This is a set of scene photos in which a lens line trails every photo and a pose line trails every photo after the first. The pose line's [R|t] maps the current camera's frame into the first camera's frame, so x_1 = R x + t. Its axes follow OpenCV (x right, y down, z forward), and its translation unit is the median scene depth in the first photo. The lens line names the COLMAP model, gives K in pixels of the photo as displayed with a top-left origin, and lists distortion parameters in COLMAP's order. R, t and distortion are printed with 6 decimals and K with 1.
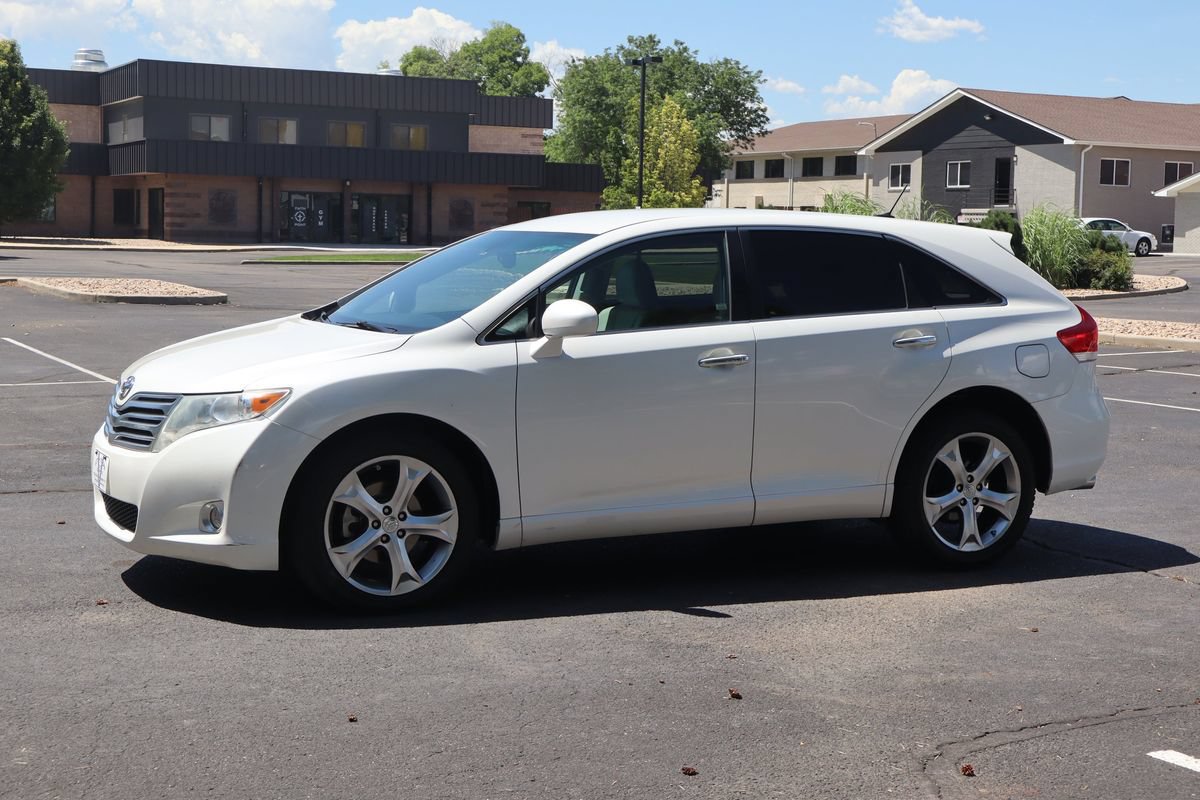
lens RADIAL K [[1799.3, 0, 600.9], [0, 1799.3, 397.0], [0, 0, 1]] dist [0.048917, 0.000000]
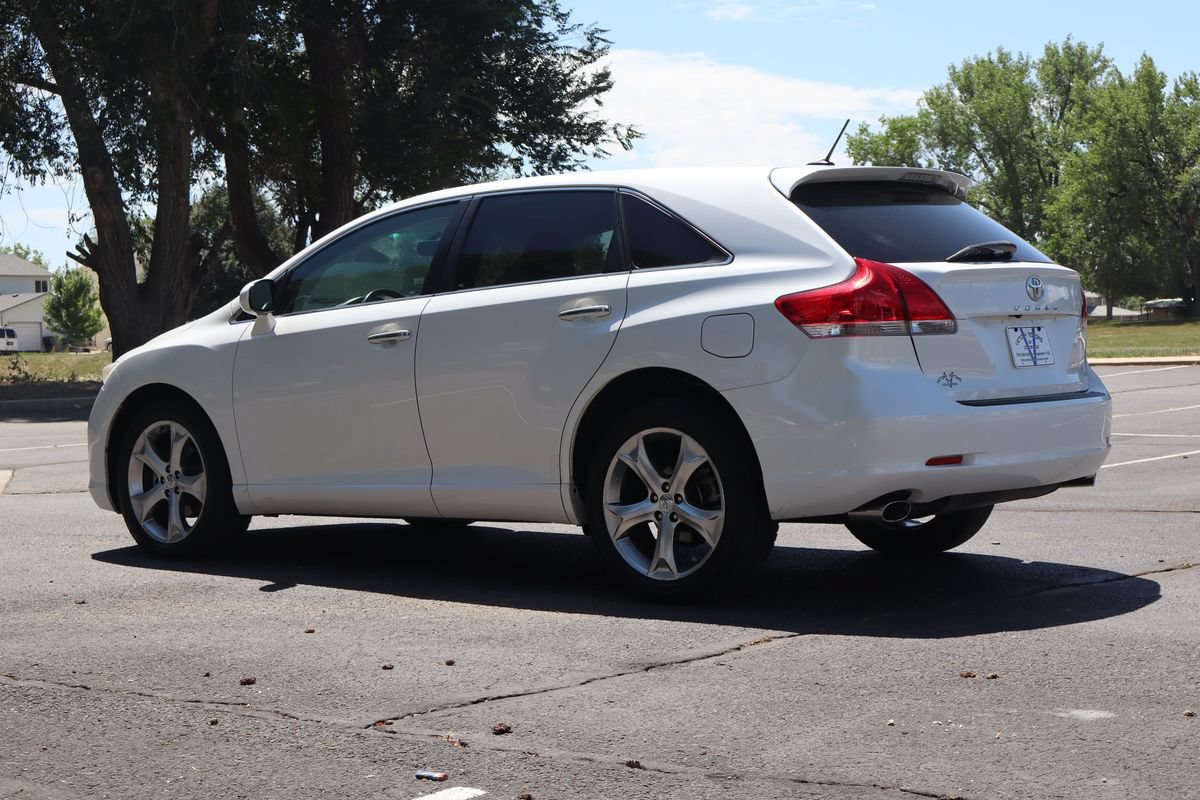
lens RADIAL K [[1954.8, 0, 591.9], [0, 1954.8, 399.3], [0, 0, 1]] dist [0.018495, 0.000000]
pose [[0.411053, 0.000323, -0.911611, 0.973266], [-0.051853, 0.998389, -0.023027, 0.028685], [0.910135, 0.056736, 0.410408, 0.626350]]
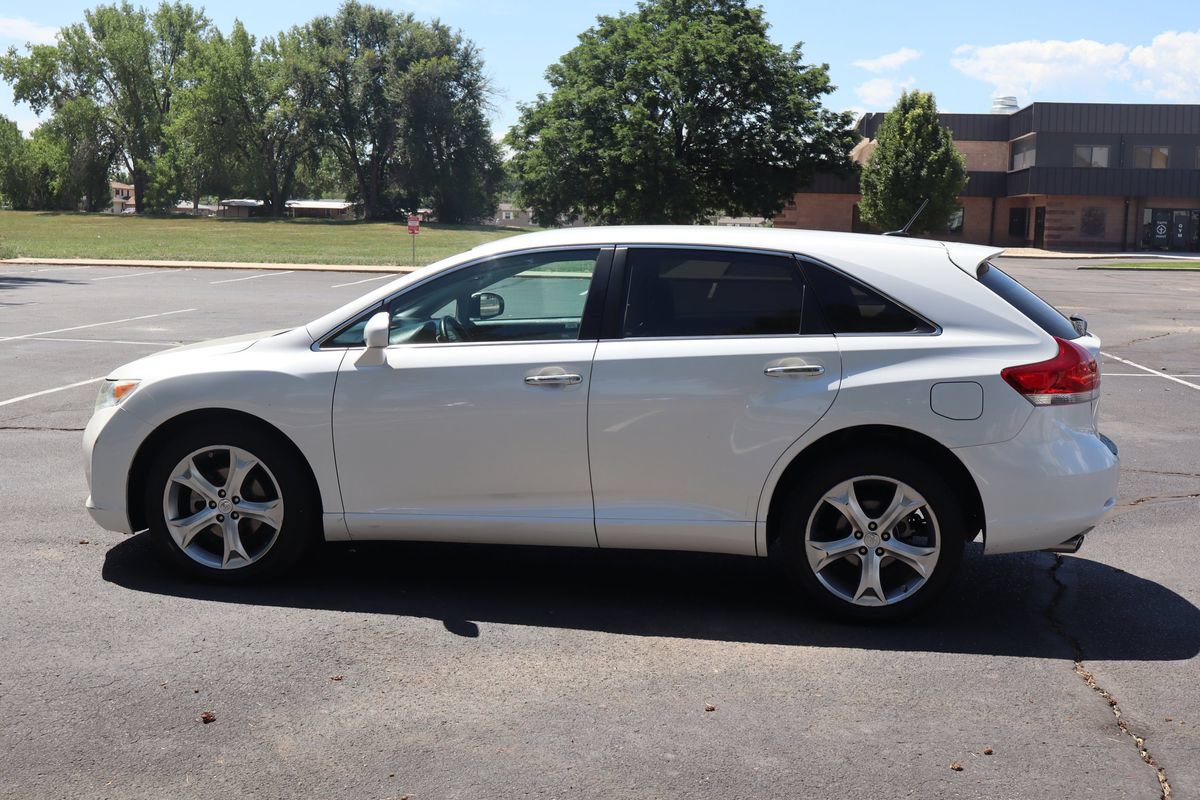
lens RADIAL K [[1404.1, 0, 607.8], [0, 1404.1, 405.1], [0, 0, 1]] dist [0.012693, 0.000000]
pose [[0.831391, 0.072474, -0.550942, 0.481678], [-0.058801, 0.997366, 0.042465, -0.037486], [0.552568, -0.002909, 0.833463, 0.344498]]
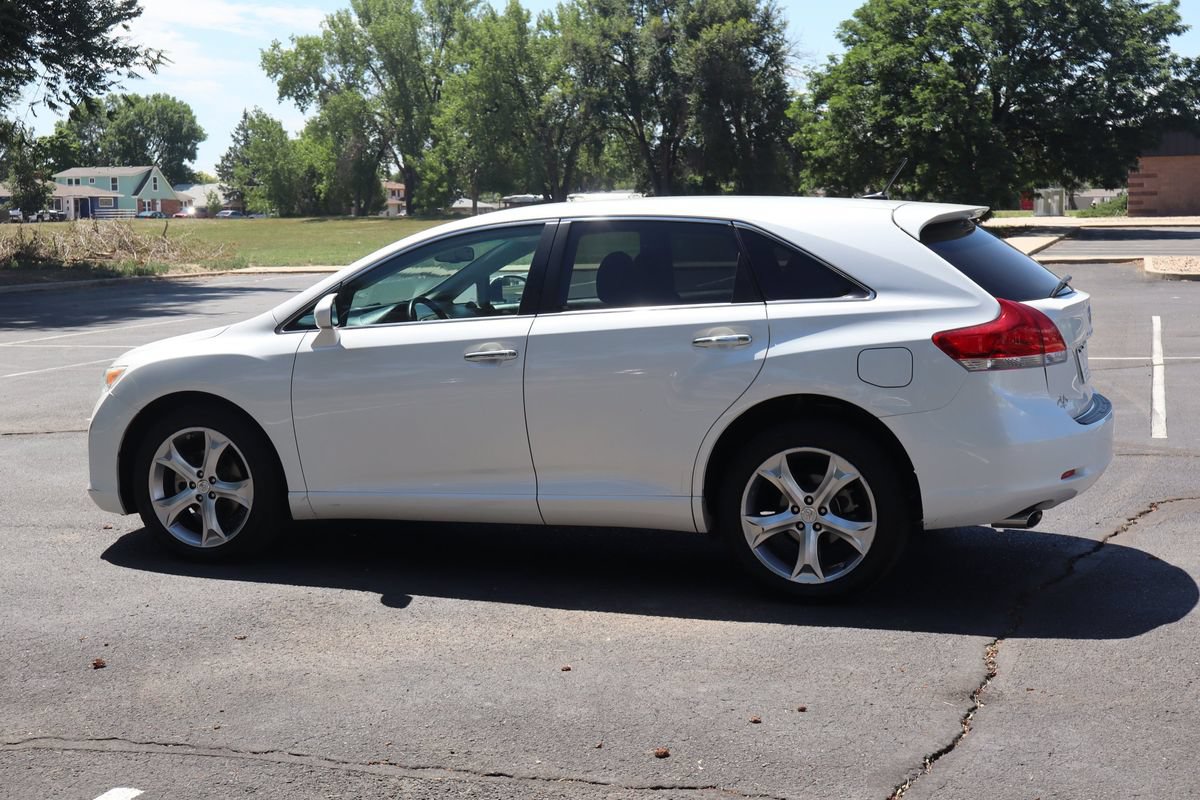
lens RADIAL K [[1645.8, 0, 605.0], [0, 1645.8, 408.7], [0, 0, 1]] dist [0.026504, 0.000000]
pose [[0.697053, 0.055198, -0.714892, 0.706599], [-0.035222, 0.998465, 0.042751, -0.029349], [0.716154, -0.004620, 0.697927, 0.380650]]
